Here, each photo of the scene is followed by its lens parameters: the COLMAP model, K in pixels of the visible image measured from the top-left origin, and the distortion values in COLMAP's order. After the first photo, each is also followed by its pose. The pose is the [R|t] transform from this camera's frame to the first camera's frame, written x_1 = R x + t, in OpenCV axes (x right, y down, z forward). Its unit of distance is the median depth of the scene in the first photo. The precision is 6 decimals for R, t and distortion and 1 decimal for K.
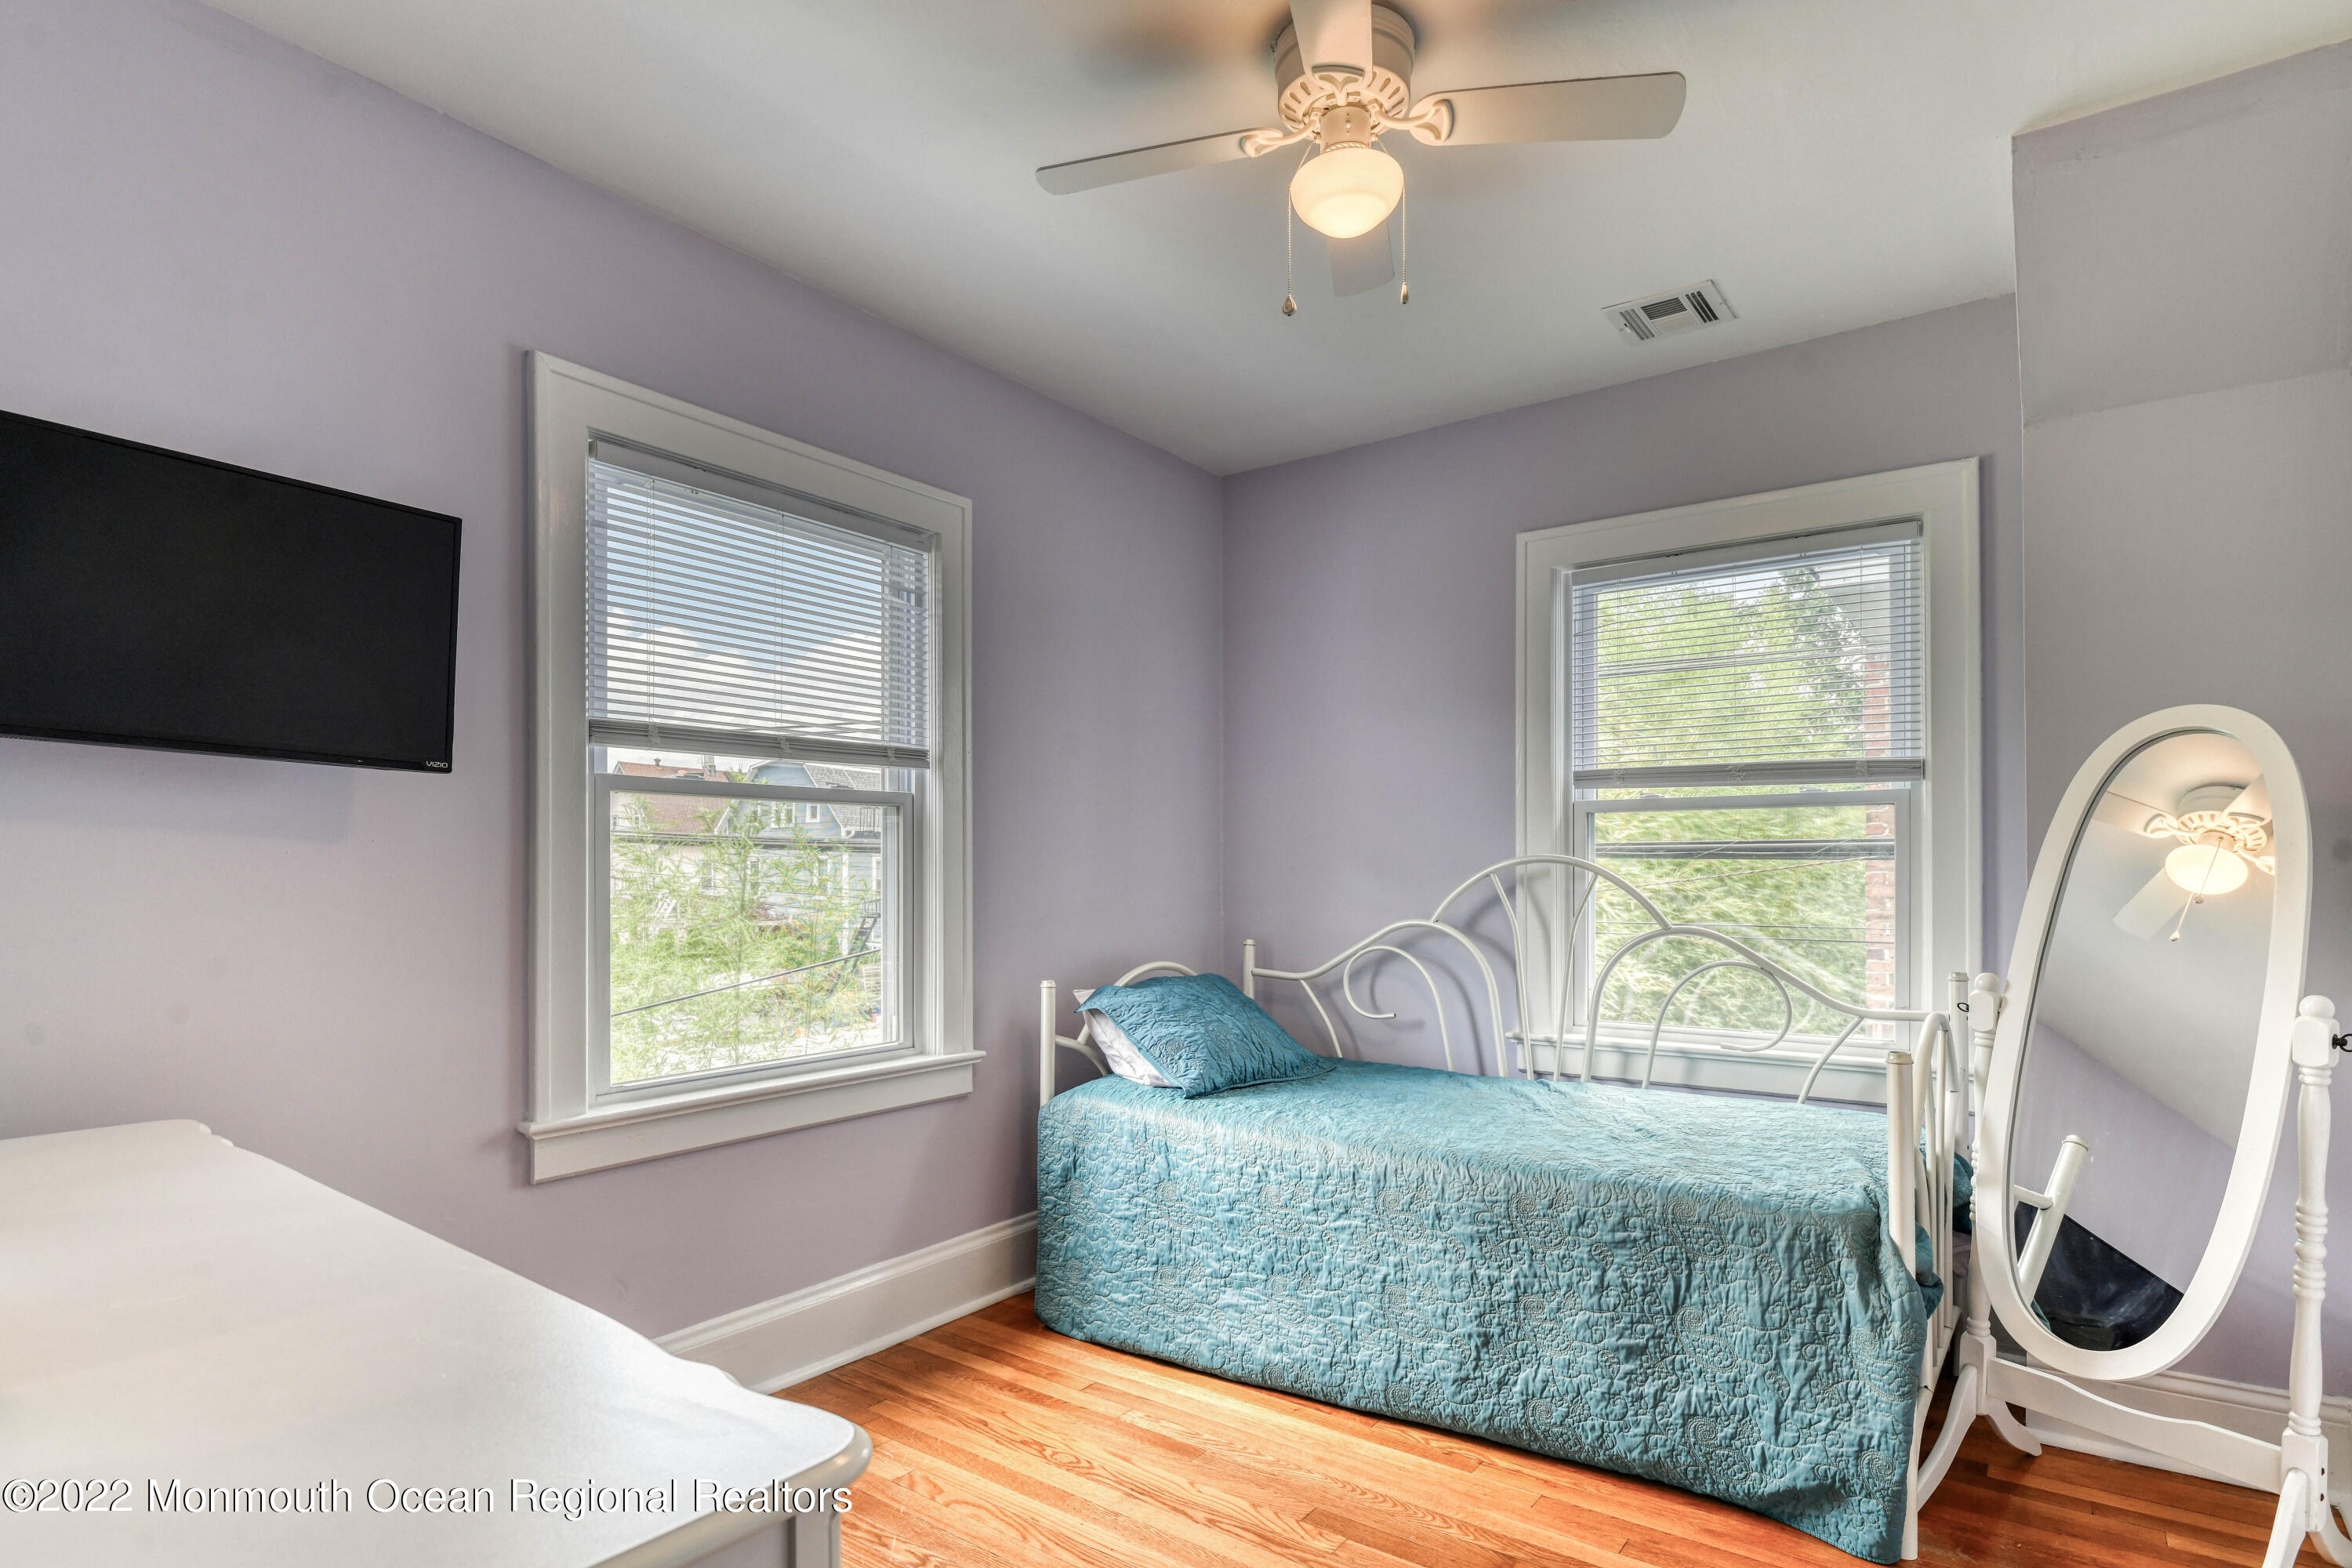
lens RADIAL K [[1161.0, 0, 1214.0], [0, 1161.0, 864.0], [0, 0, 1]] dist [-0.013211, -0.021298]
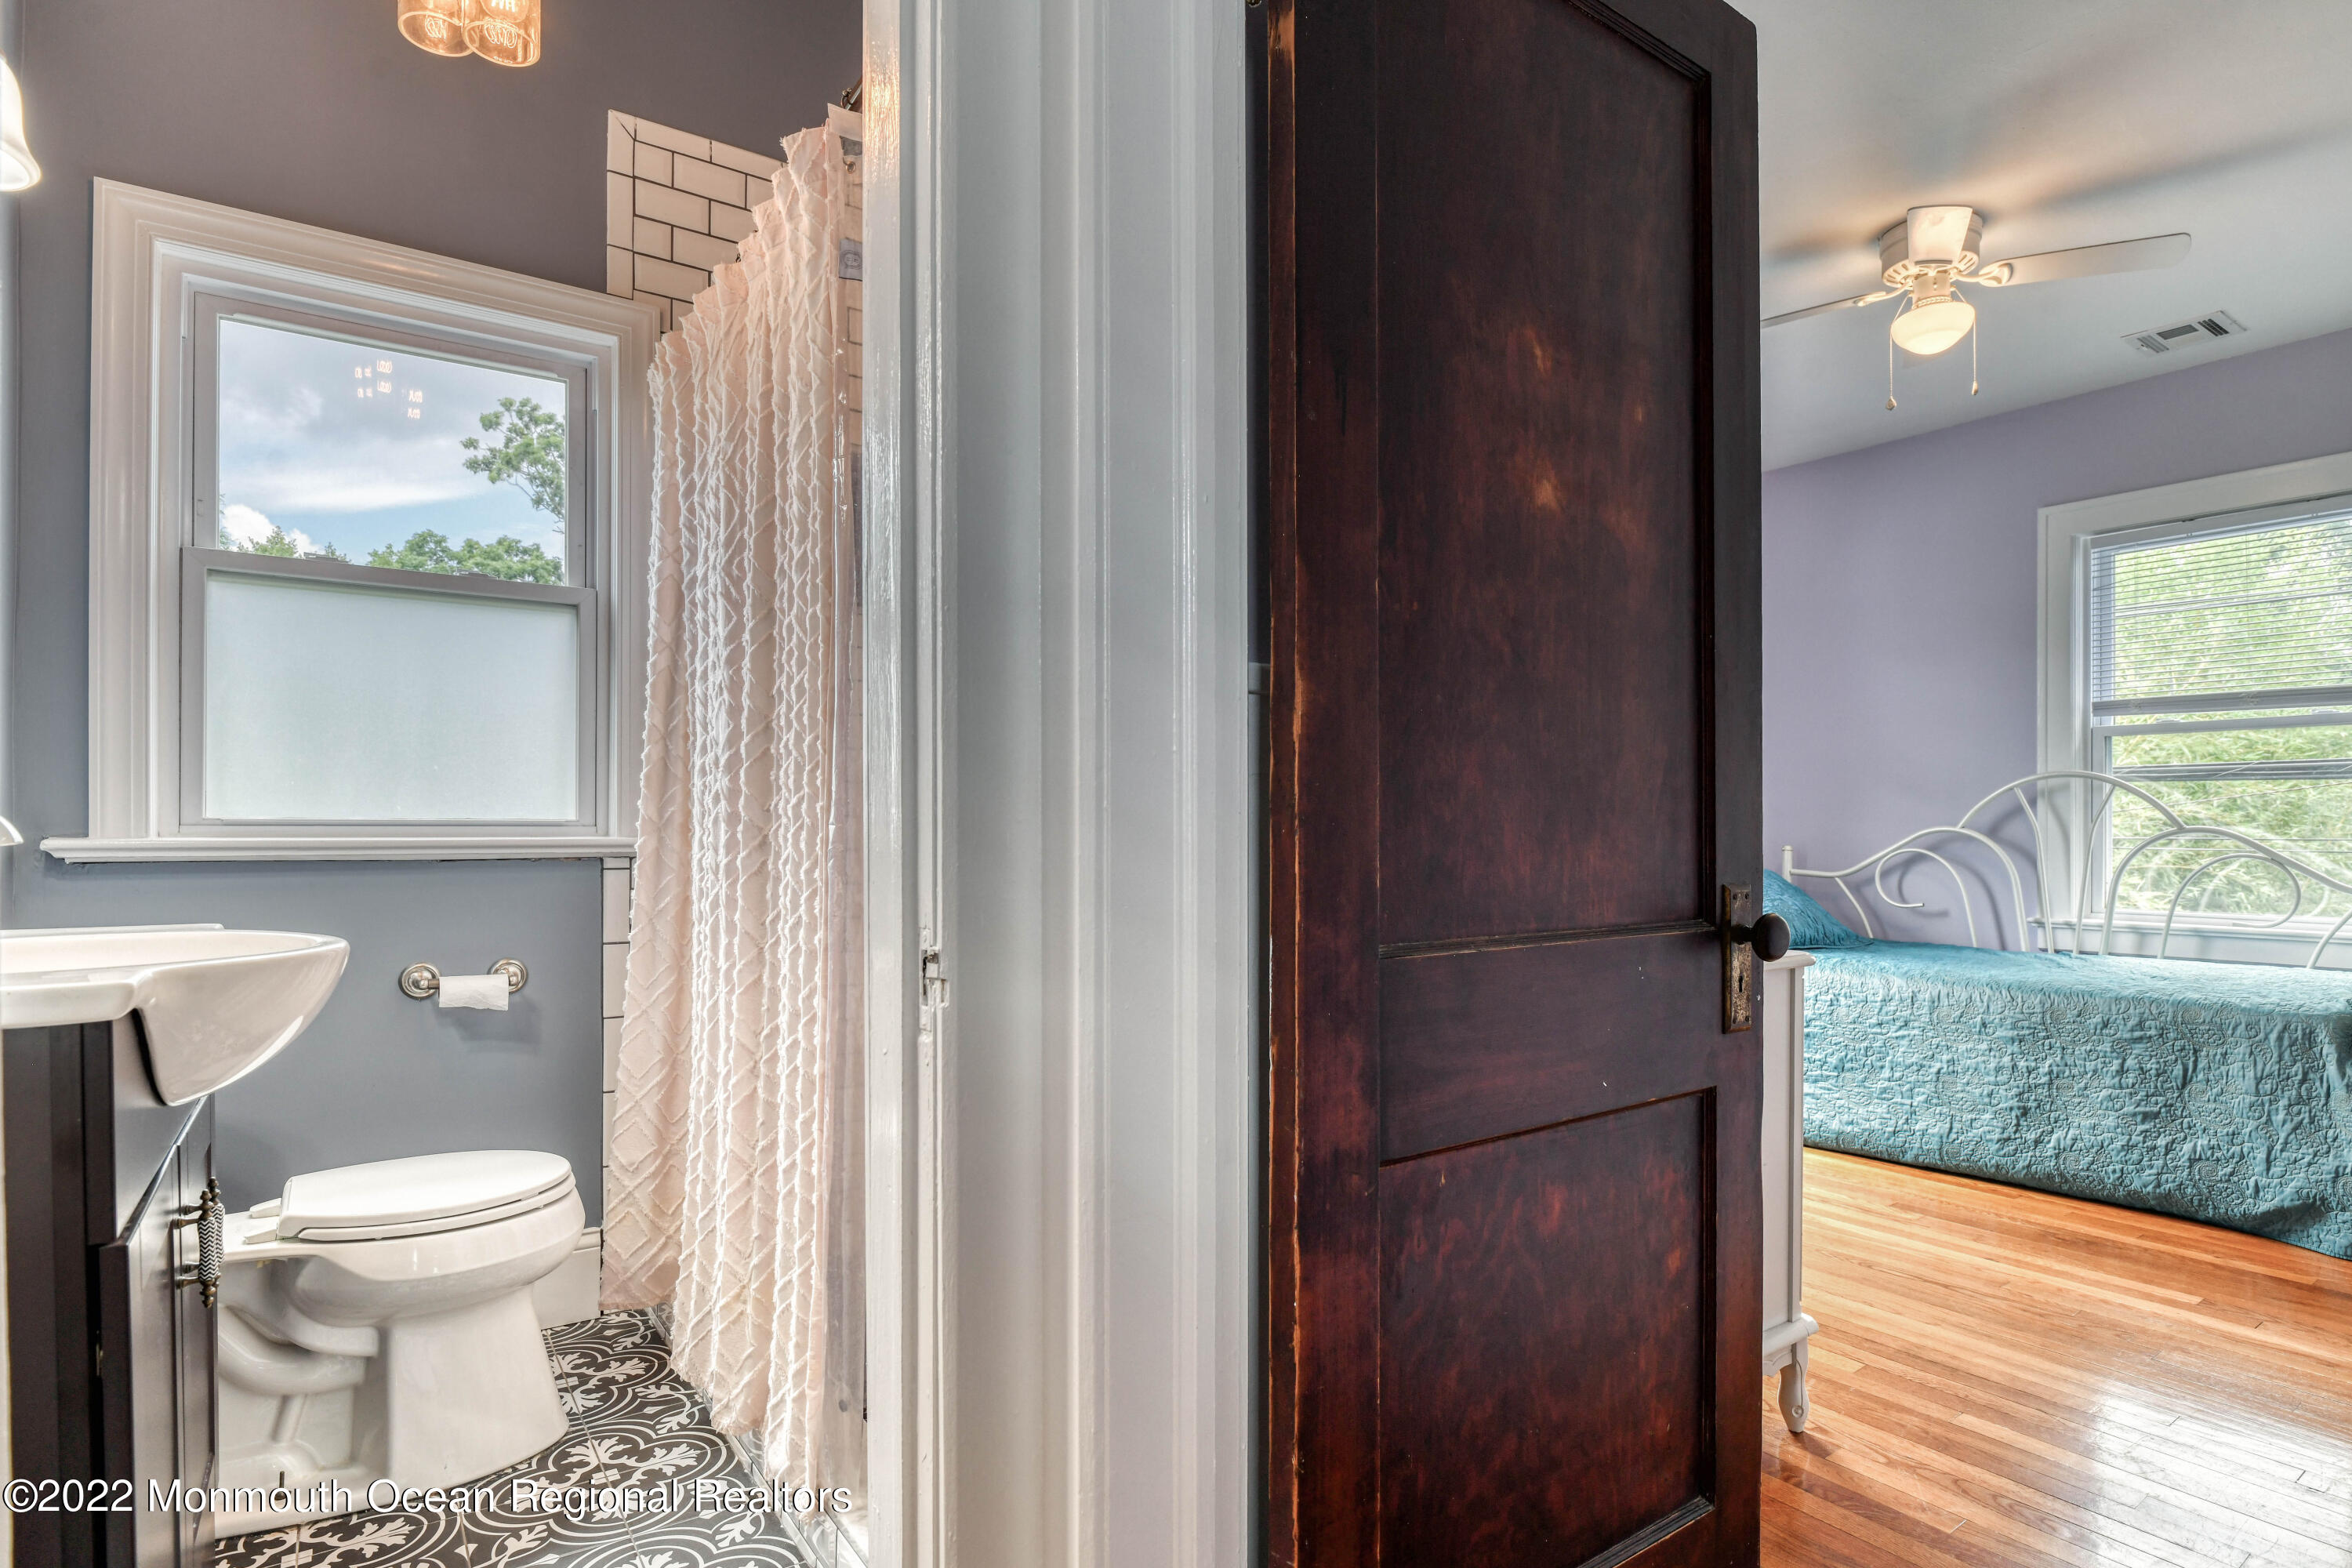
lens RADIAL K [[1183.1, 0, 1227.0], [0, 1183.1, 828.9], [0, 0, 1]] dist [-0.027526, -0.000460]
pose [[0.948345, 0.001557, -0.317238, -0.228983], [0.000692, 0.999975, 0.006977, 0.061420], [0.317241, -0.006837, 0.948320, -0.627872]]
